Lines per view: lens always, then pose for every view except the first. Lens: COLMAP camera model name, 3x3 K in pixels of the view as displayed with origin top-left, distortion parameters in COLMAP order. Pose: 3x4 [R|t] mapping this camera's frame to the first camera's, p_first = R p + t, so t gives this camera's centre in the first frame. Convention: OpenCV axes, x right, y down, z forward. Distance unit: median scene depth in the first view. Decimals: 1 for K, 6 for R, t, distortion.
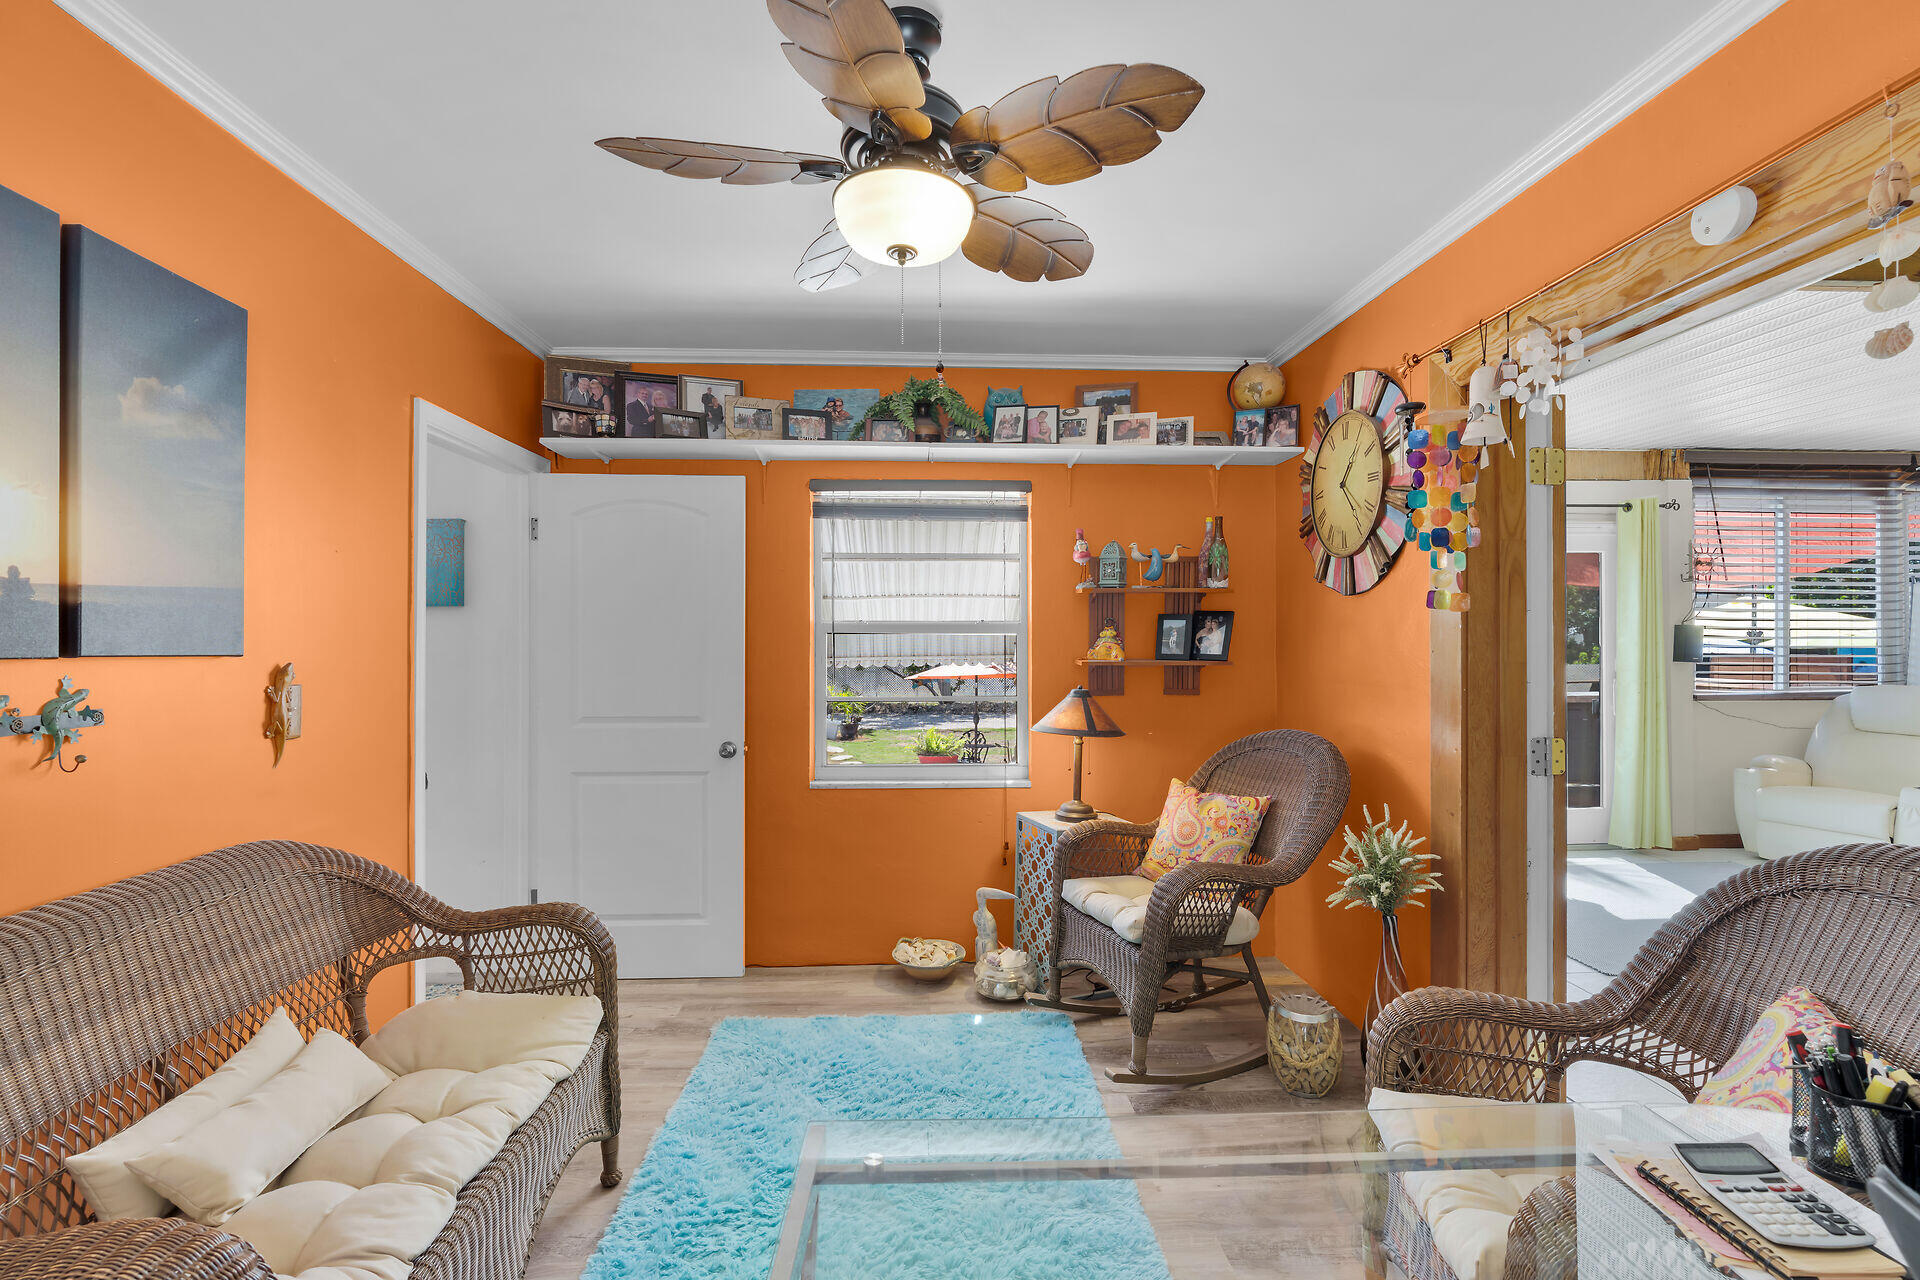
lens RADIAL K [[882.8, 0, 960.0], [0, 882.8, 640.0], [0, 0, 1]] dist [-0.000316, 0.000588]
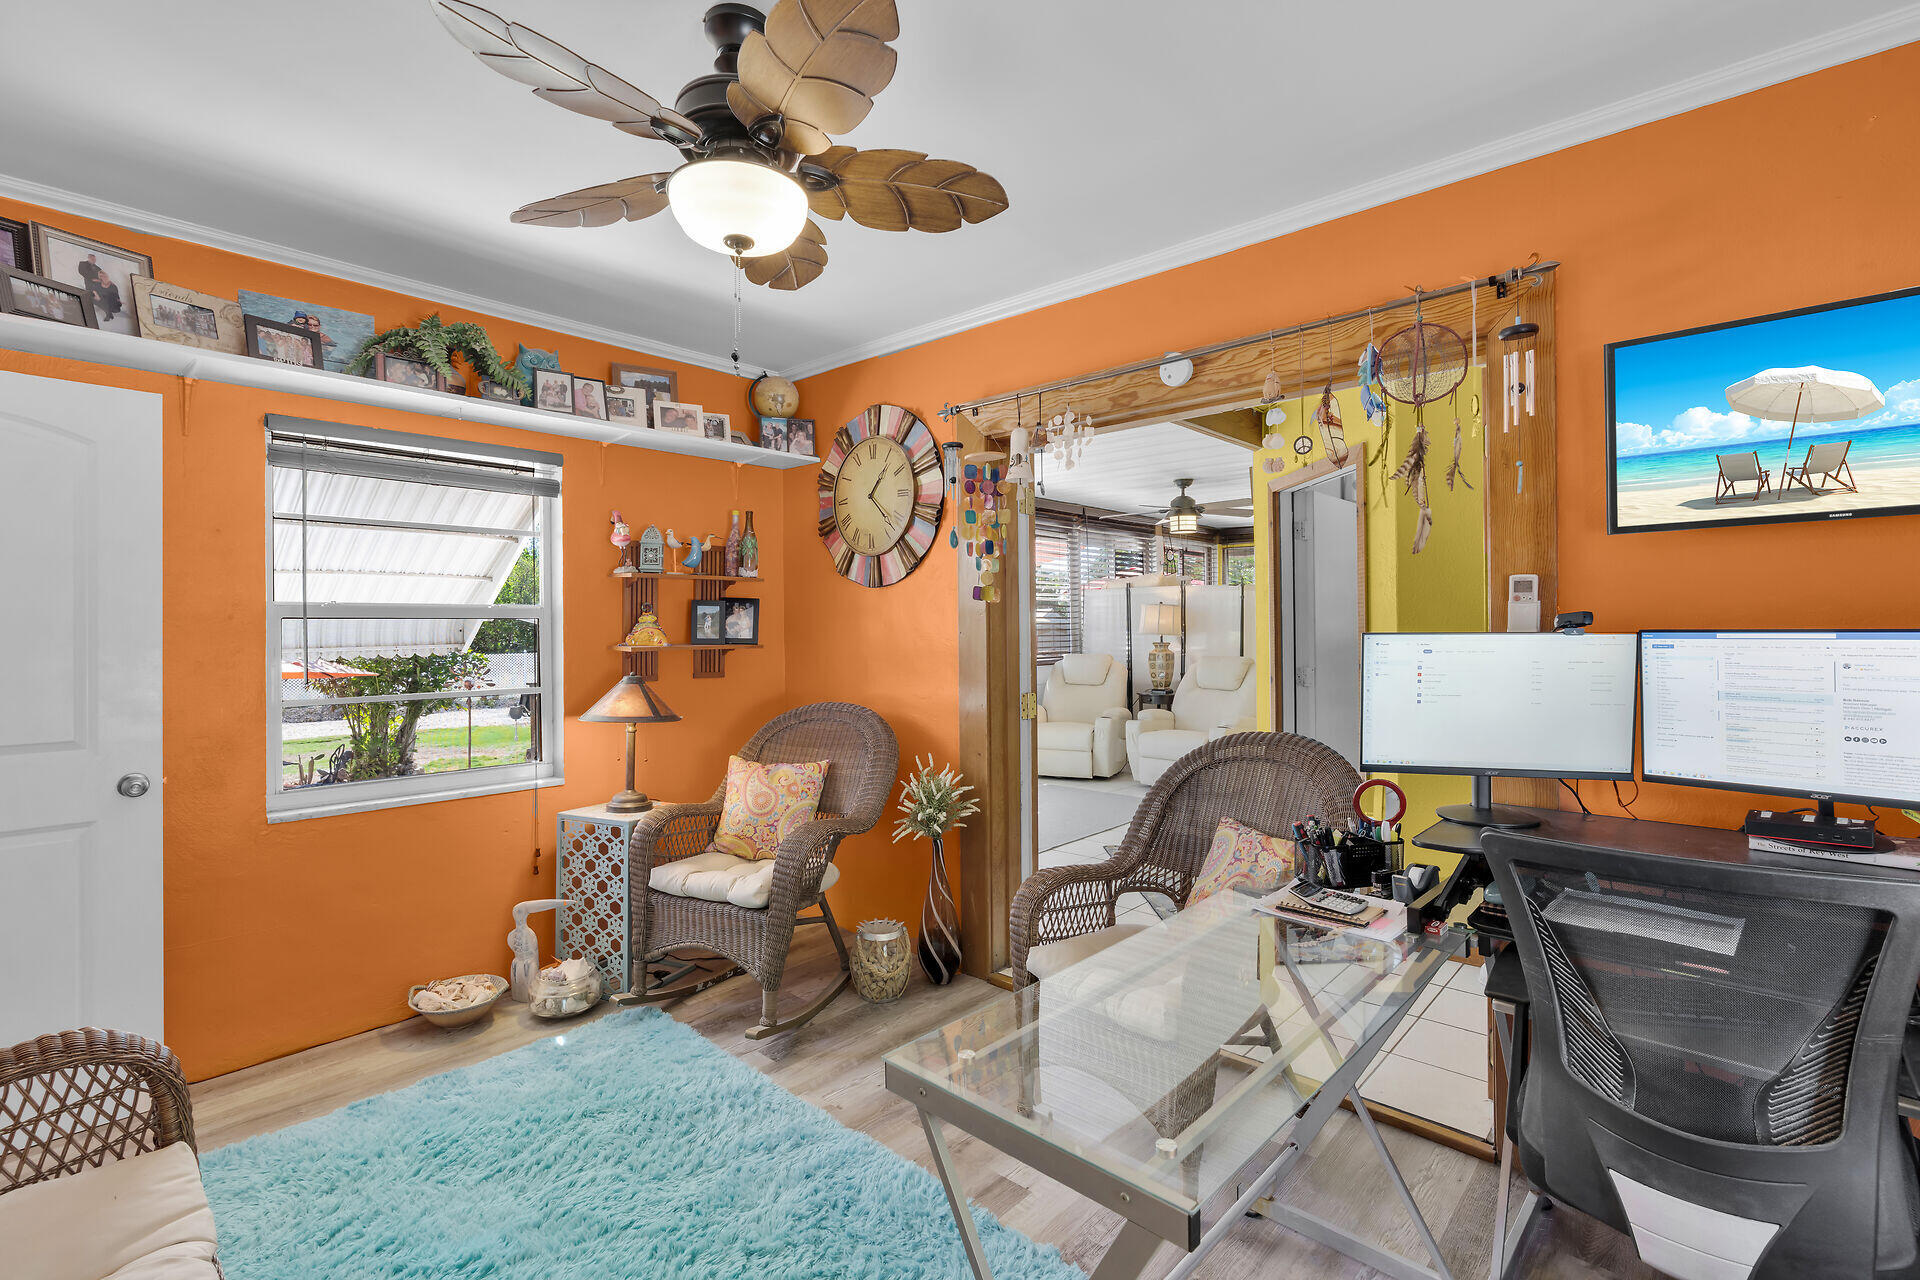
lens RADIAL K [[887.6, 0, 965.4], [0, 887.6, 616.4], [0, 0, 1]] dist [-0.016913, 0.012065]
pose [[0.703591, 0.004943, 0.710588, -0.310791], [0.005002, 0.999917, -0.011908, 0.003787], [-0.710587, 0.011933, 0.703508, 0.051137]]
